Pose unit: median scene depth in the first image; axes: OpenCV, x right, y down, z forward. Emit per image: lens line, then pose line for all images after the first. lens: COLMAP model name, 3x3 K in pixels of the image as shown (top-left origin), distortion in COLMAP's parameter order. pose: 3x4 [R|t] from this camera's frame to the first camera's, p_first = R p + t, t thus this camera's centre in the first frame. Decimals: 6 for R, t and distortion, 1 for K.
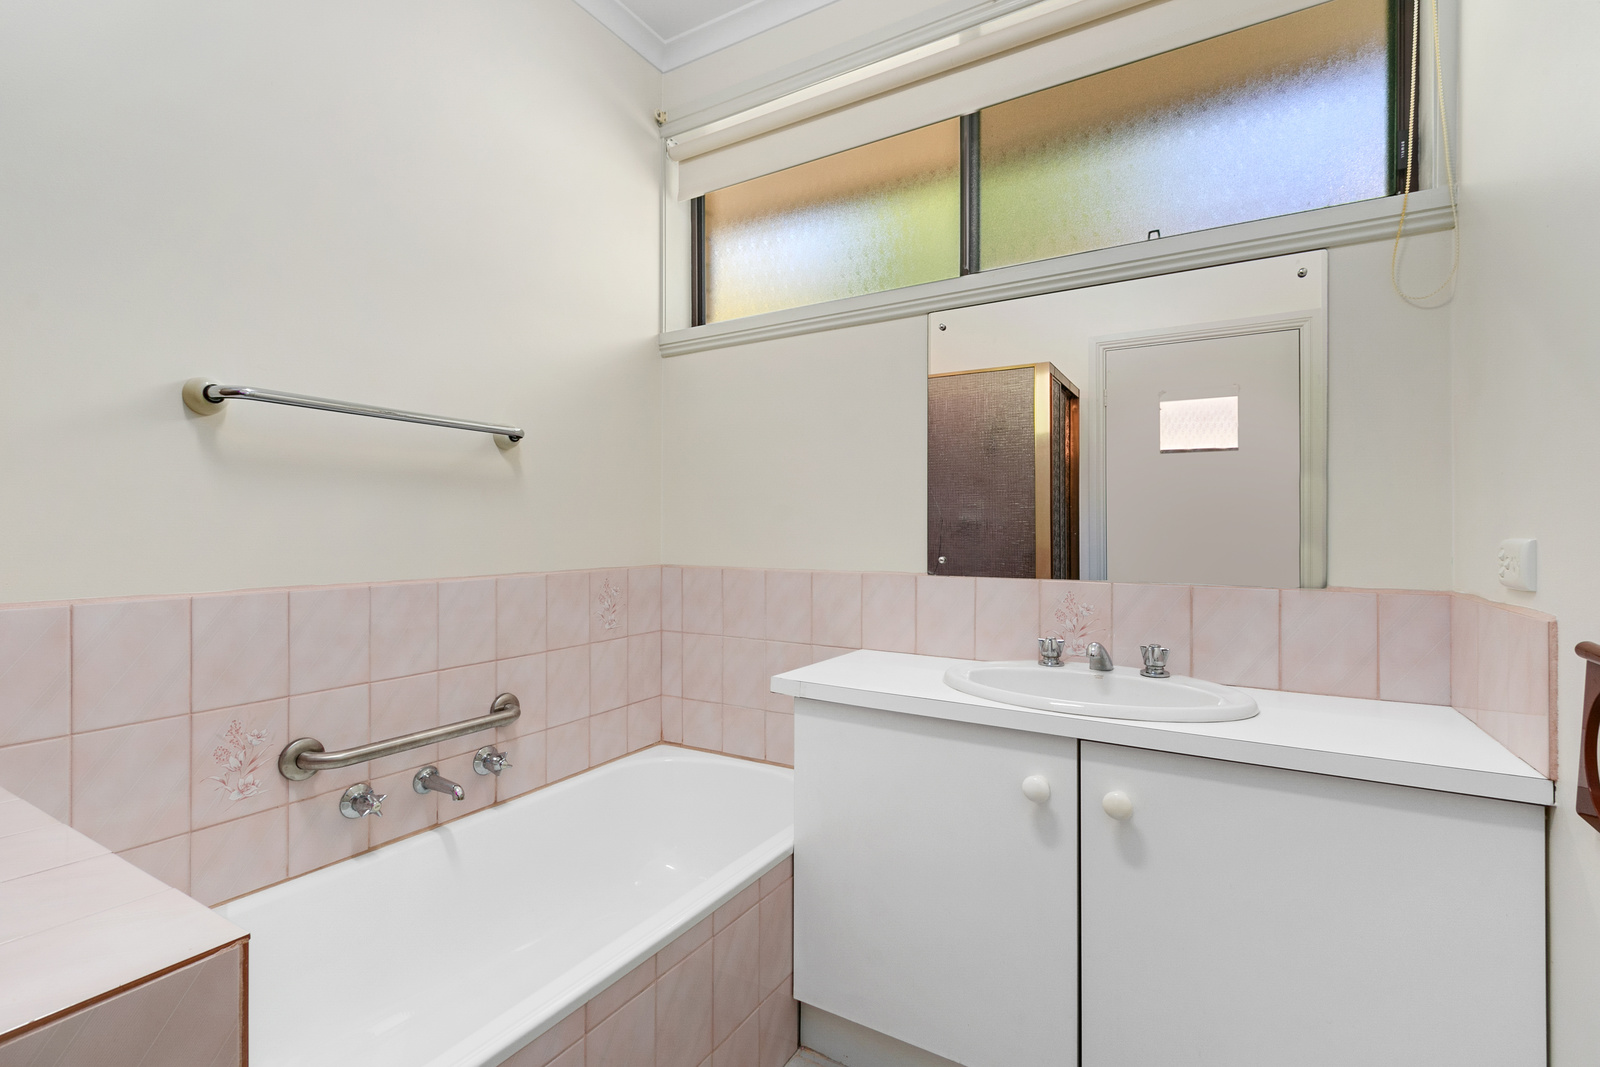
lens RADIAL K [[735.0, 0, 798.7], [0, 735.0, 533.7], [0, 0, 1]] dist [0.009188, -0.002503]
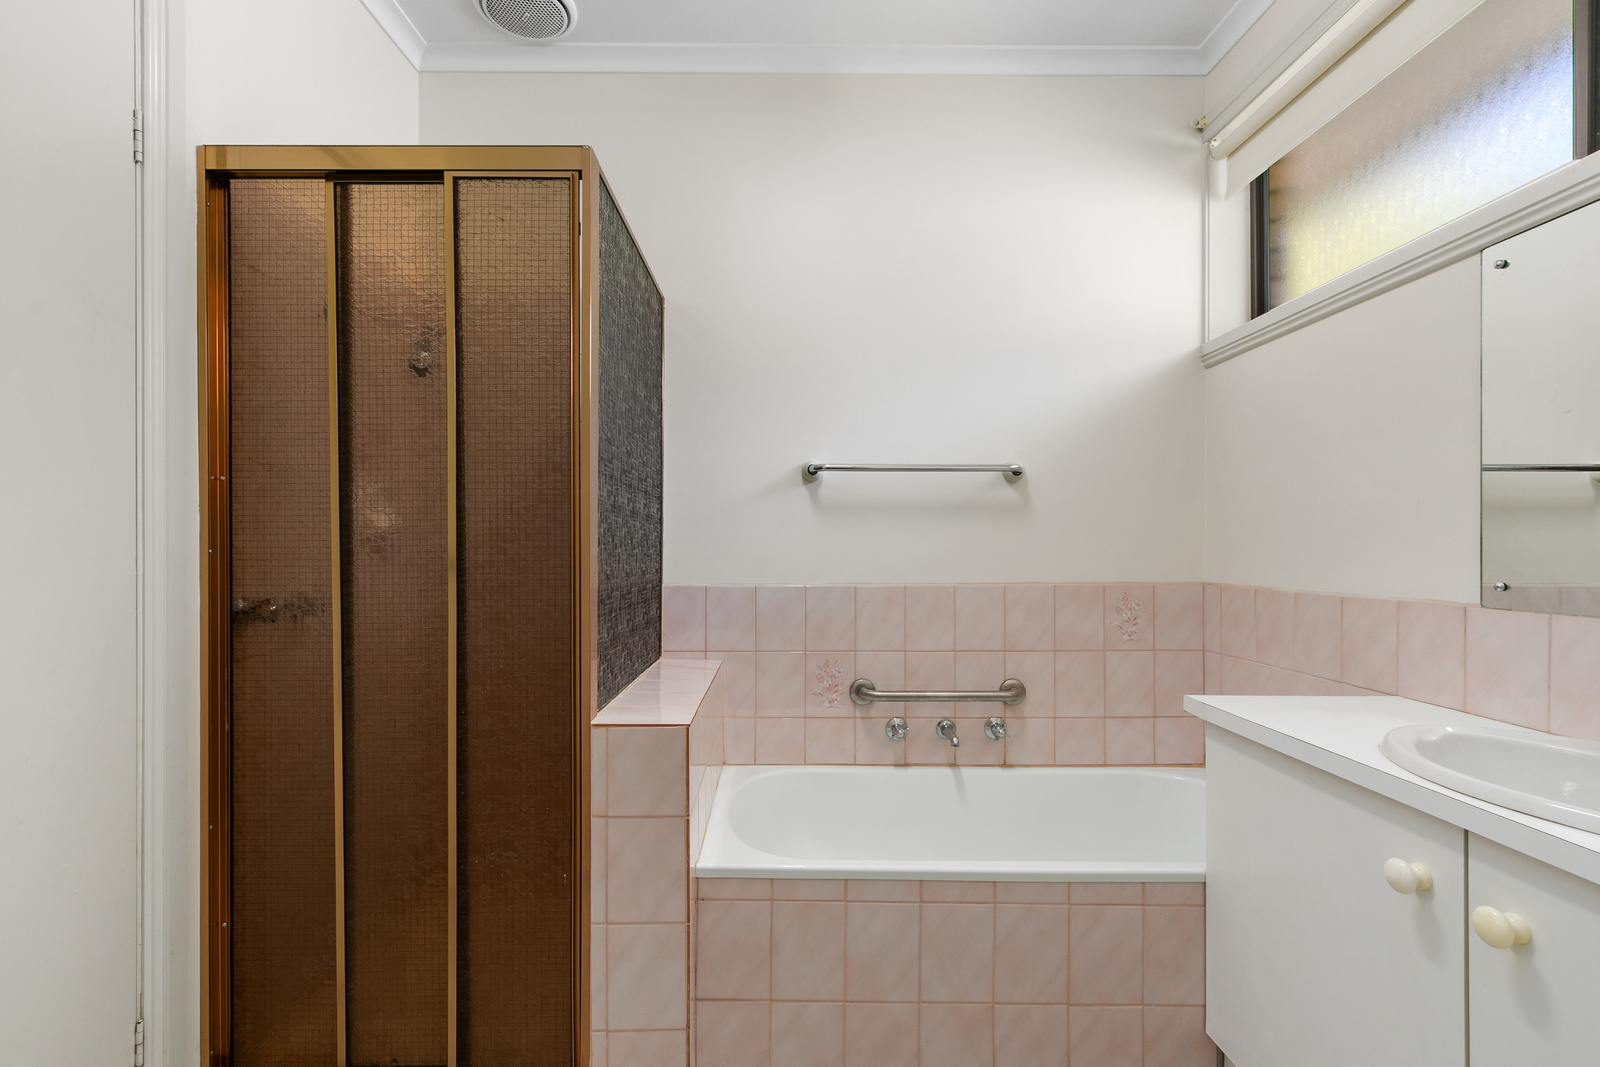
lens RADIAL K [[735.0, 0, 774.5], [0, 735.0, 549.4], [0, 0, 1]] dist [0.009188, -0.002503]
pose [[0.514293, -0.000039, -0.857614, 0.463469], [-0.000738, 1.000000, -0.000488, -0.000343], [0.857614, 0.000884, 0.514293, 0.018142]]
